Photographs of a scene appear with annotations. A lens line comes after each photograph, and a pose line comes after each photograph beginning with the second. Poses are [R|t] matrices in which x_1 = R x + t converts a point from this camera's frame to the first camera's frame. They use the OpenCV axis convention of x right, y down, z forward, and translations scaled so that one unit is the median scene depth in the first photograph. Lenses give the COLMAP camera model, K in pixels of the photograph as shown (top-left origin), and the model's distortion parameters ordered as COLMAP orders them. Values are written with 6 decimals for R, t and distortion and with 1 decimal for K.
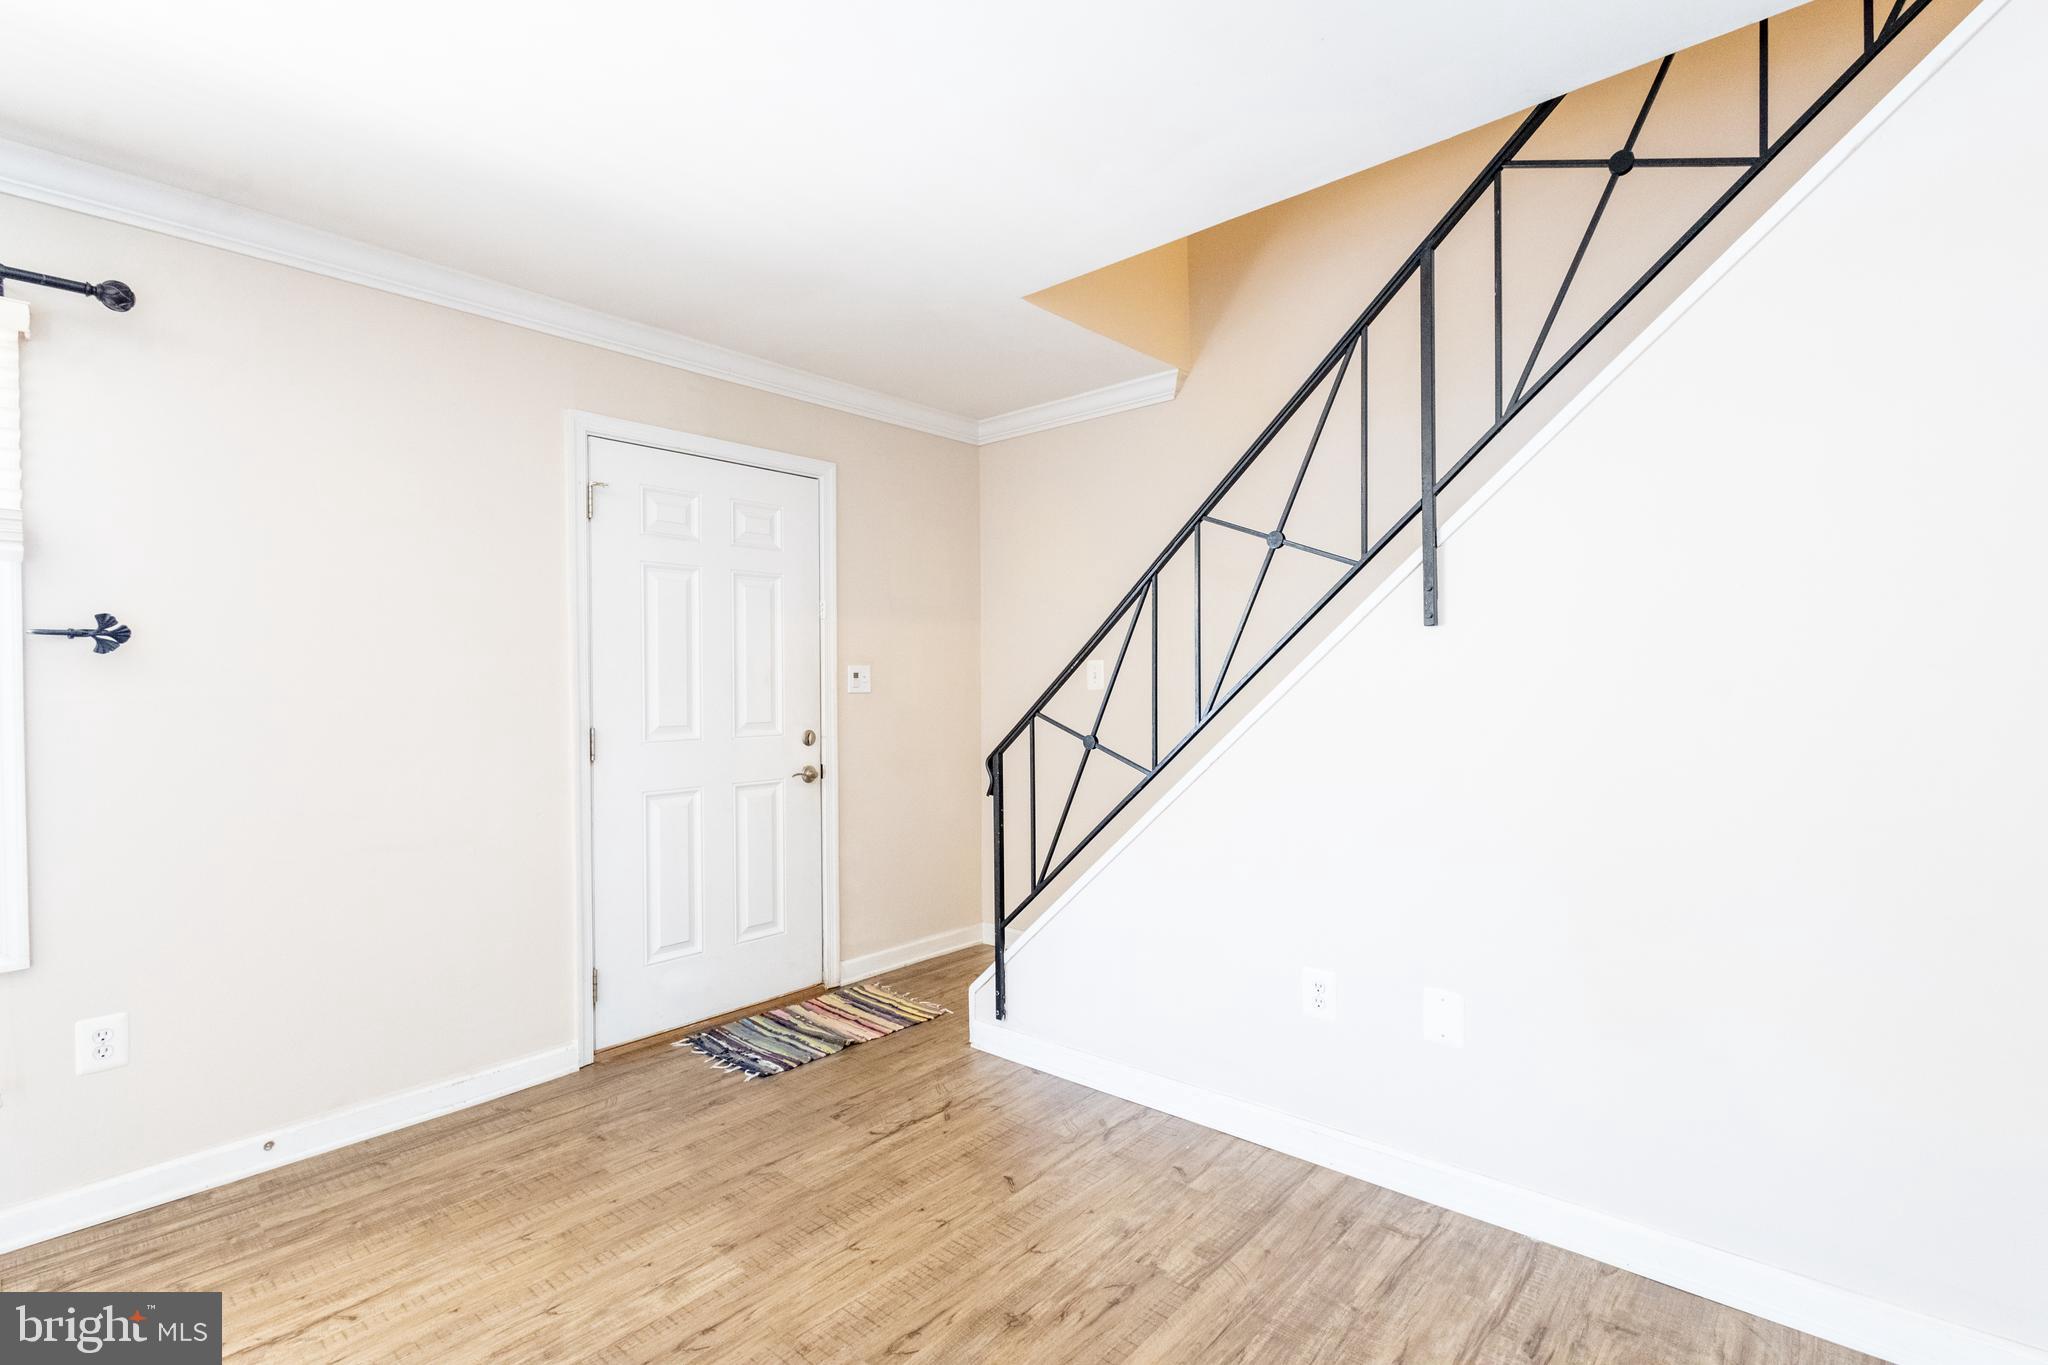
lens RADIAL K [[940.2, 0, 1024.0], [0, 940.2, 682.5], [0, 0, 1]] dist [0.006172, -0.000048]
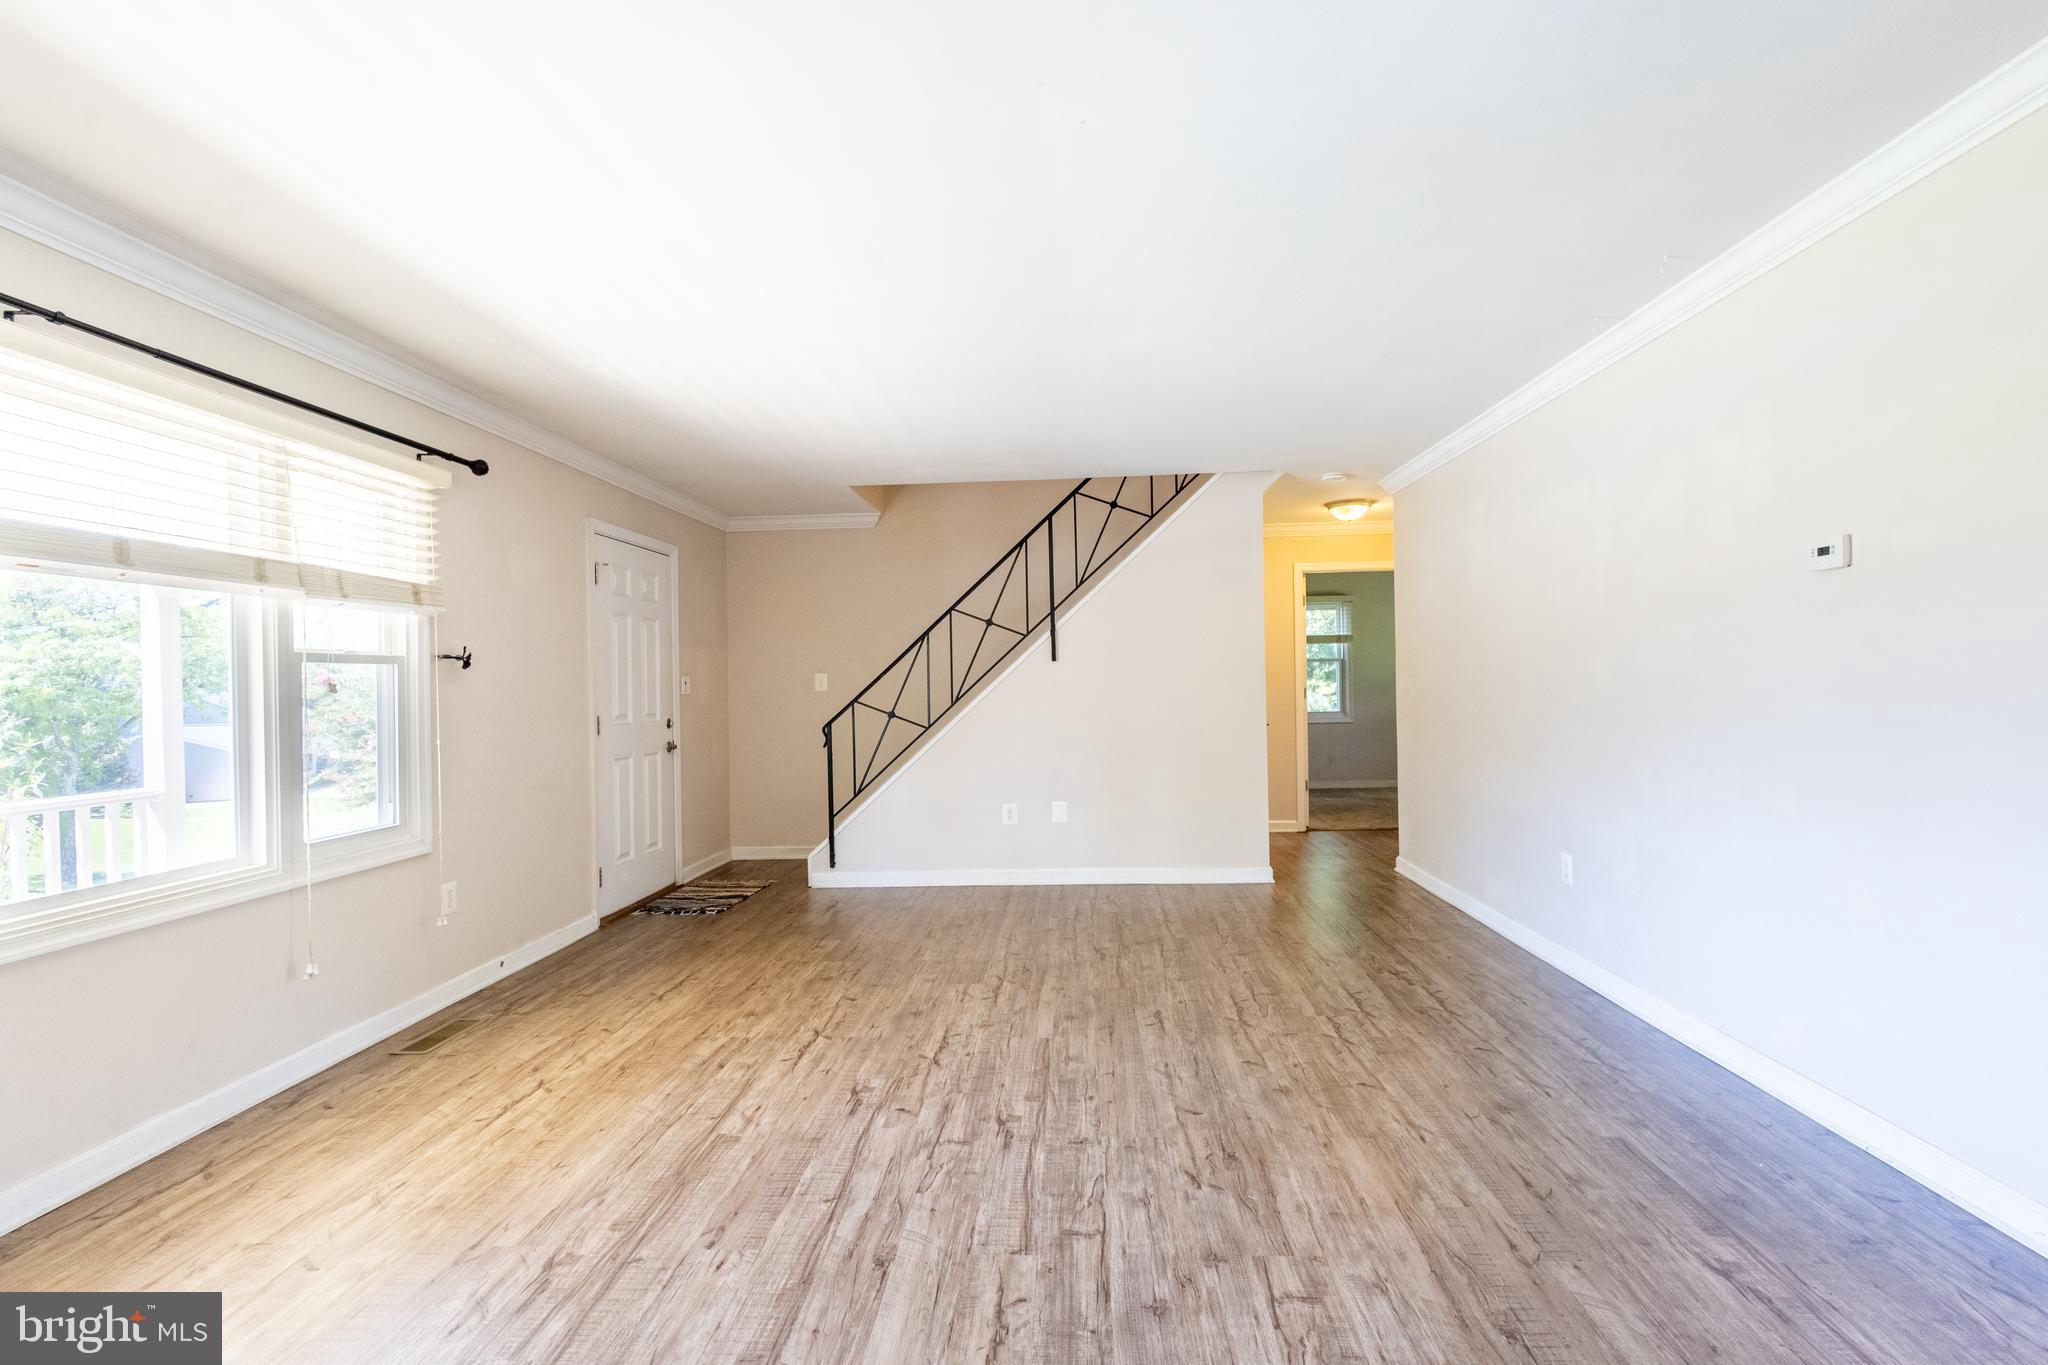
lens RADIAL K [[940.2, 0, 1024.0], [0, 940.2, 682.5], [0, 0, 1]] dist [0.006172, -0.000048]
pose [[0.792140, -0.004123, 0.610325, -0.915218], [0.012506, 0.999877, -0.009478, 0.016915], [-0.610211, 0.015140, 0.792095, -0.751111]]
